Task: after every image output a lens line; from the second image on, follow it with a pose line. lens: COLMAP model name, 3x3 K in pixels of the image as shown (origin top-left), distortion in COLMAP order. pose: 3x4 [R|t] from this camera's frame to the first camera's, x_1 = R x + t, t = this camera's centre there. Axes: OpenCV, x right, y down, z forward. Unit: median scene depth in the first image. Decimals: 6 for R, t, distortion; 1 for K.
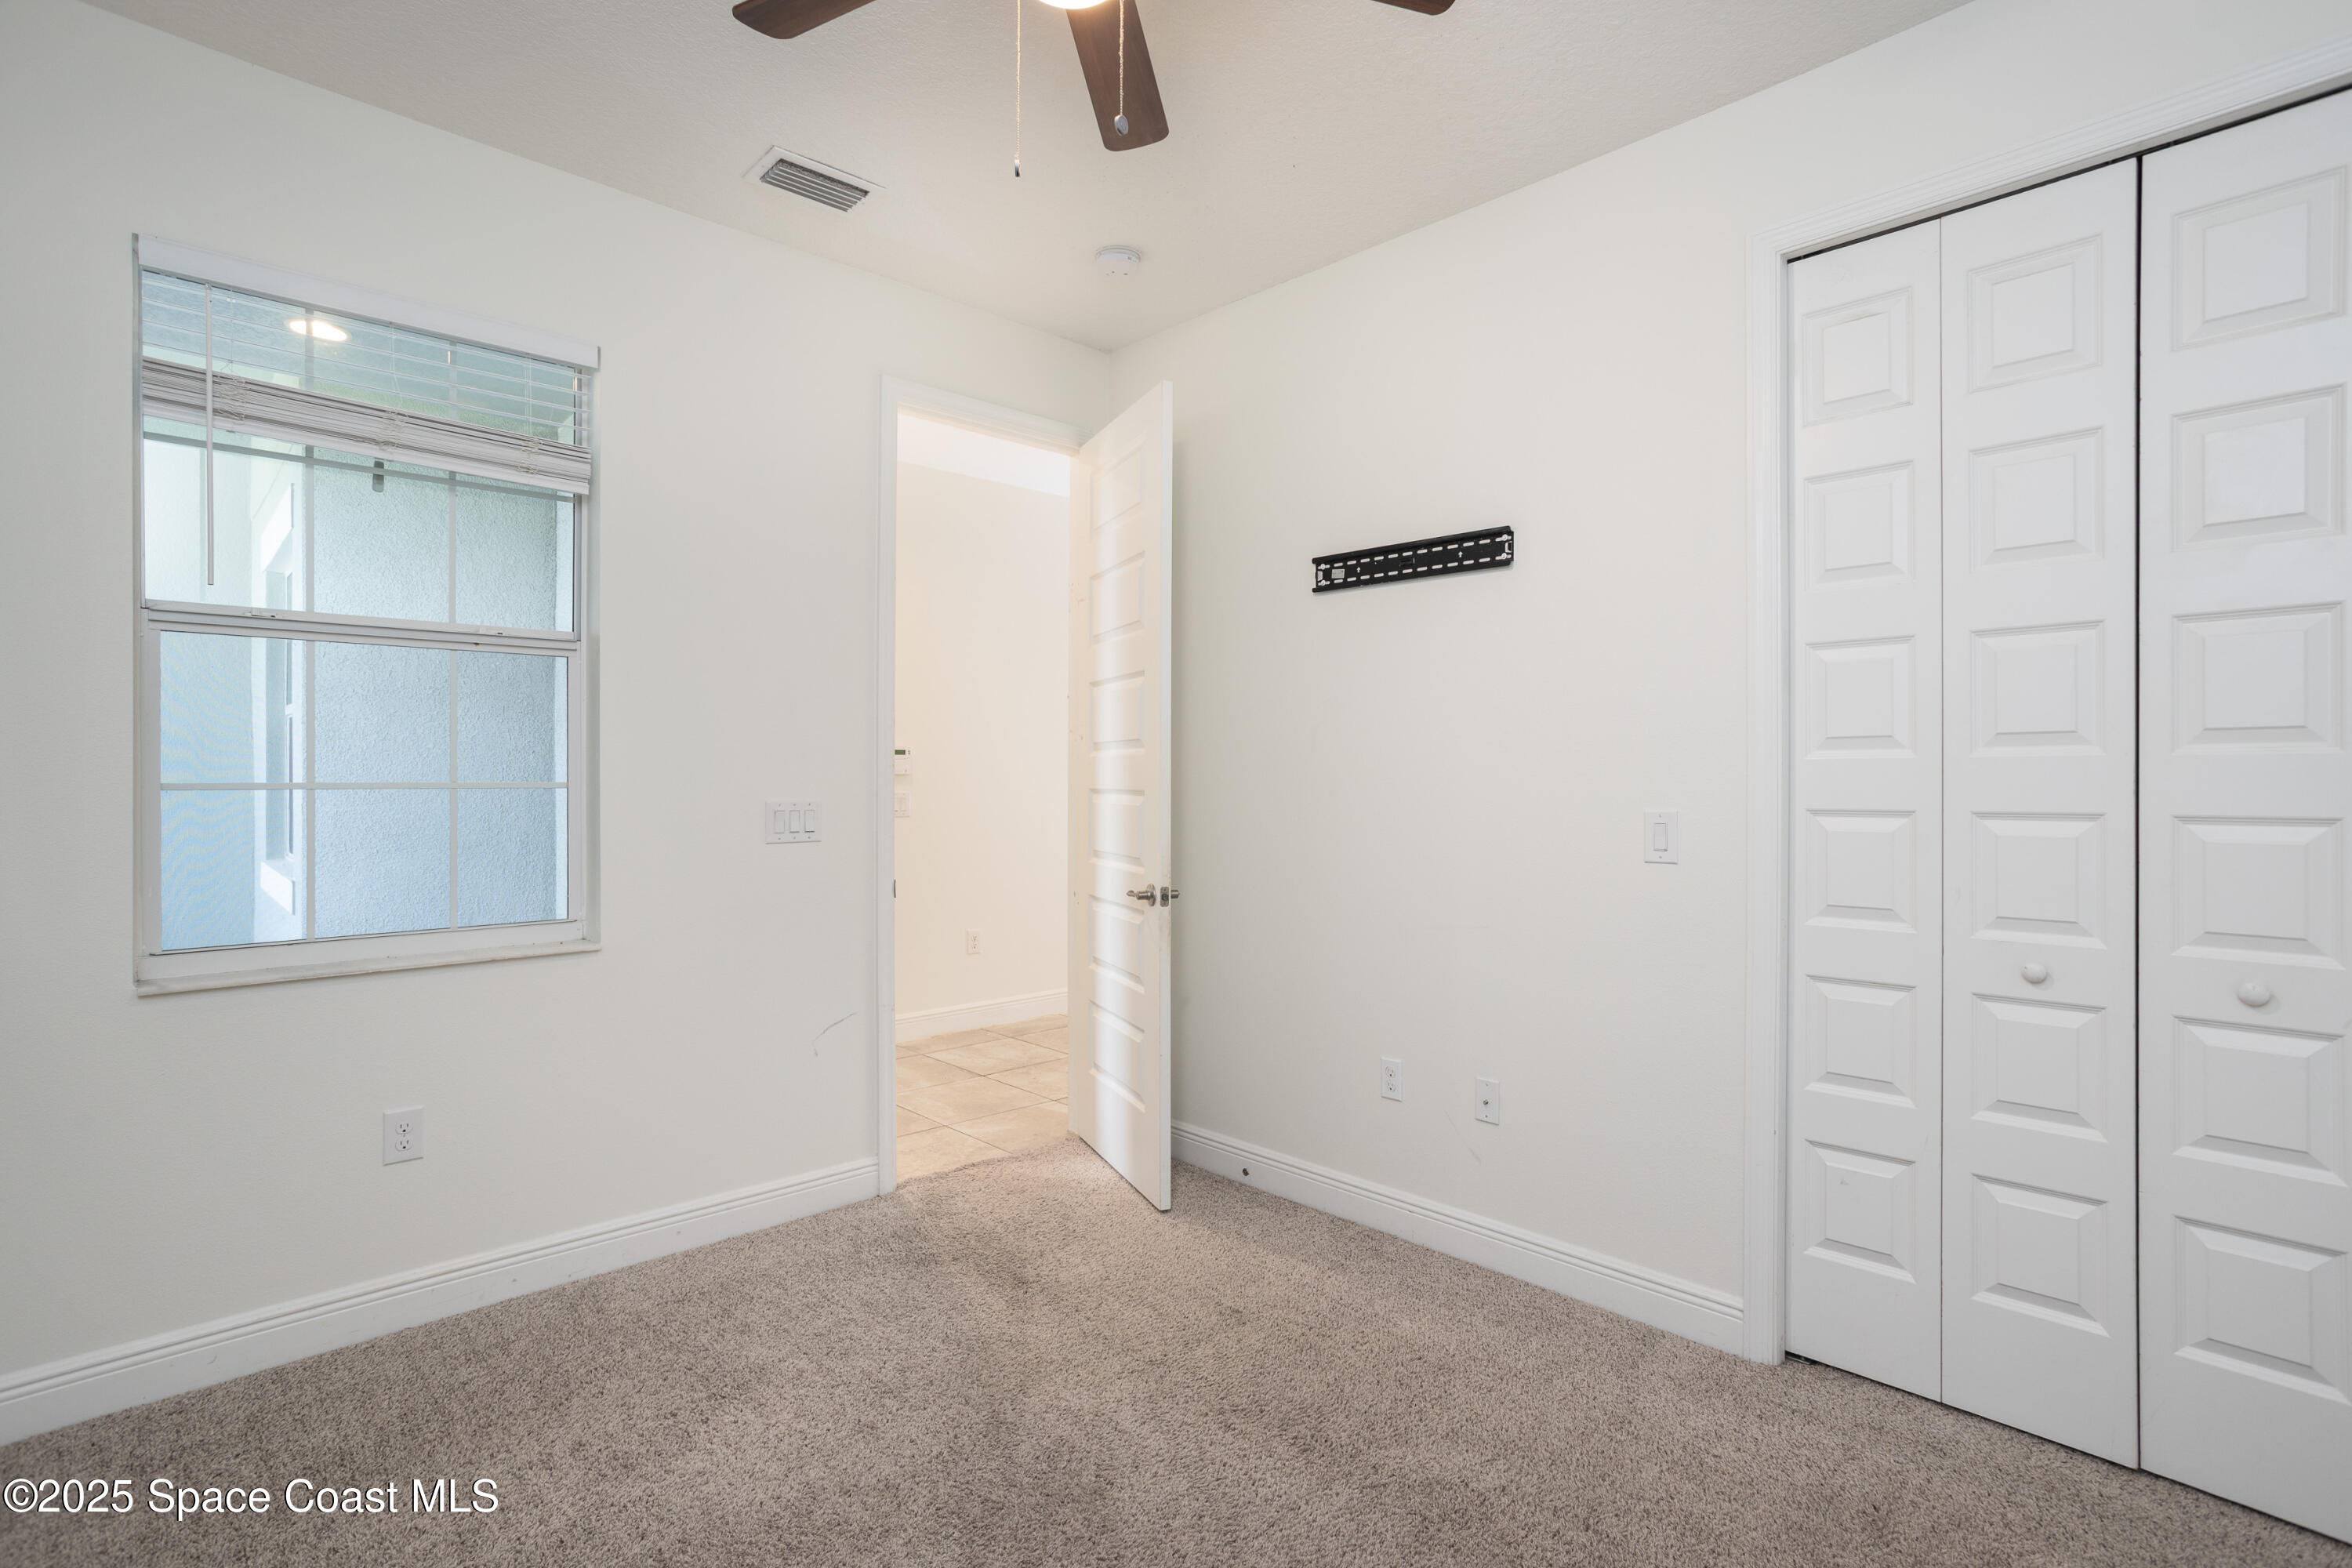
lens RADIAL K [[1130.3, 0, 1176.0], [0, 1130.3, 784.0], [0, 0, 1]] dist [-0.002034, -0.000129]
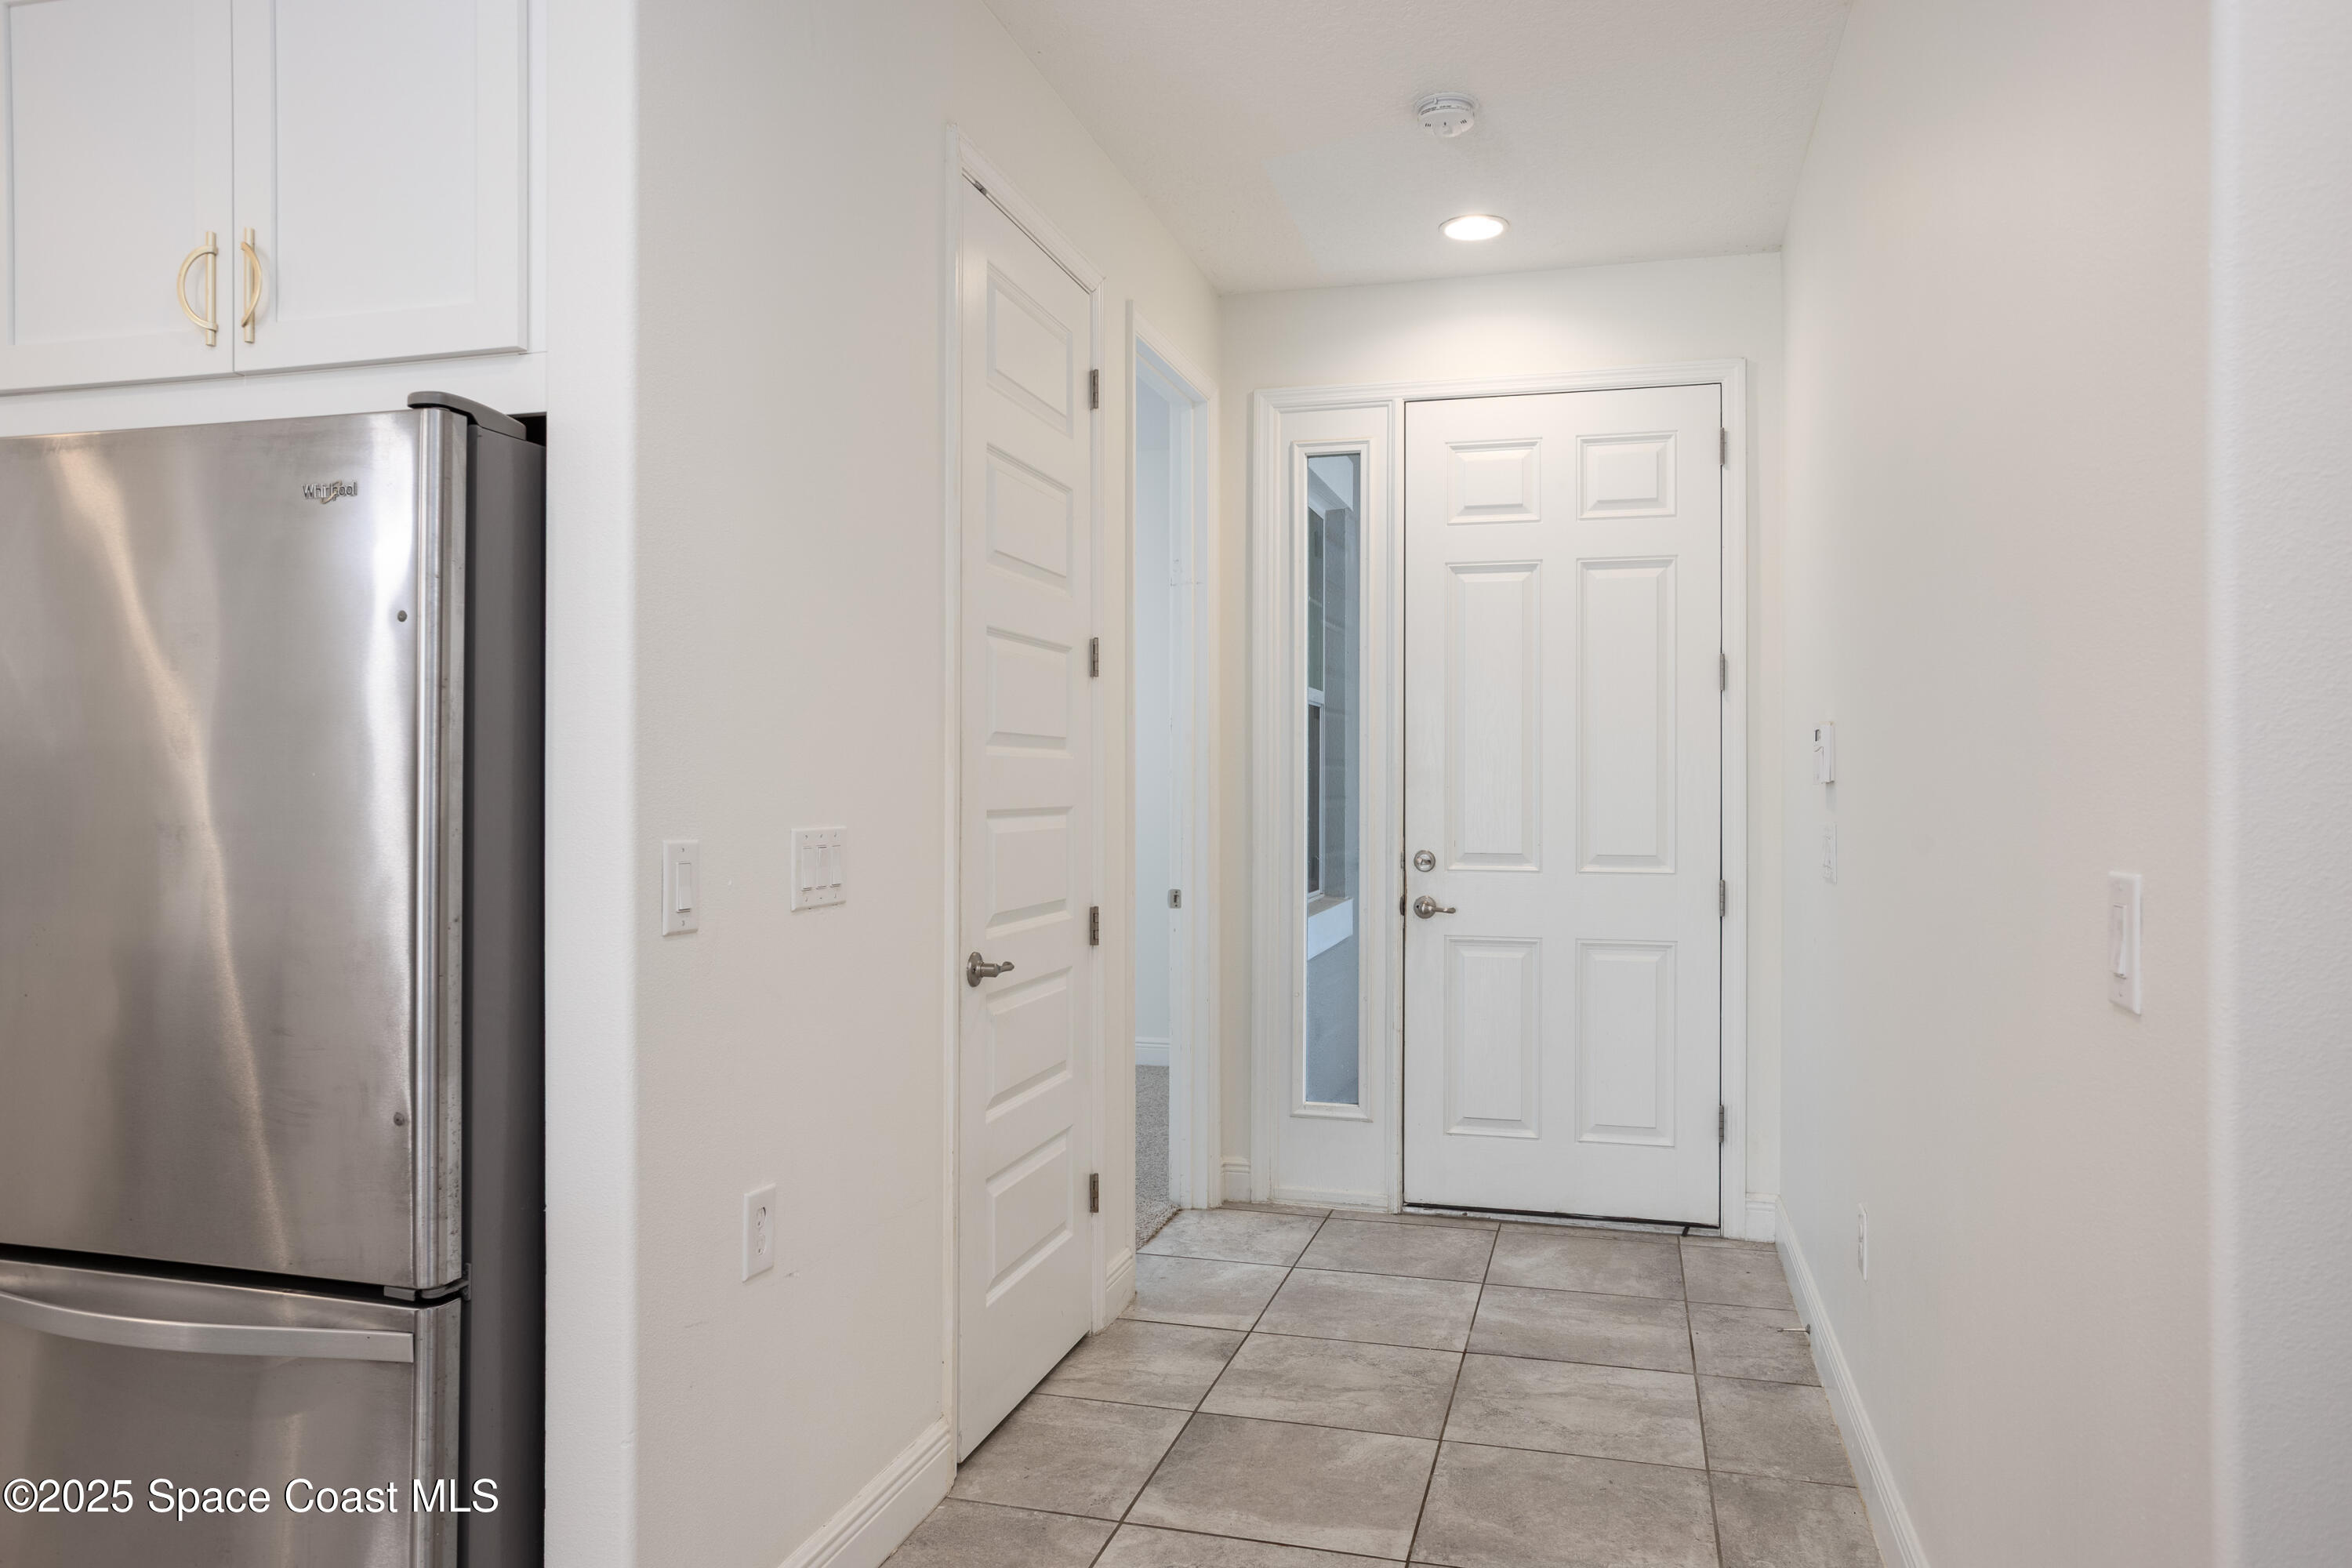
lens RADIAL K [[1581.2, 0, 1176.0], [0, 1581.2, 784.0], [0, 0, 1]] dist [0.002611, -0.056015]
pose [[-0.862039, -0.002971, -0.506833, 0.333648], [-0.005633, 0.999977, 0.003719, -0.007916], [0.506811, 0.006061, -0.862036, 1.639594]]
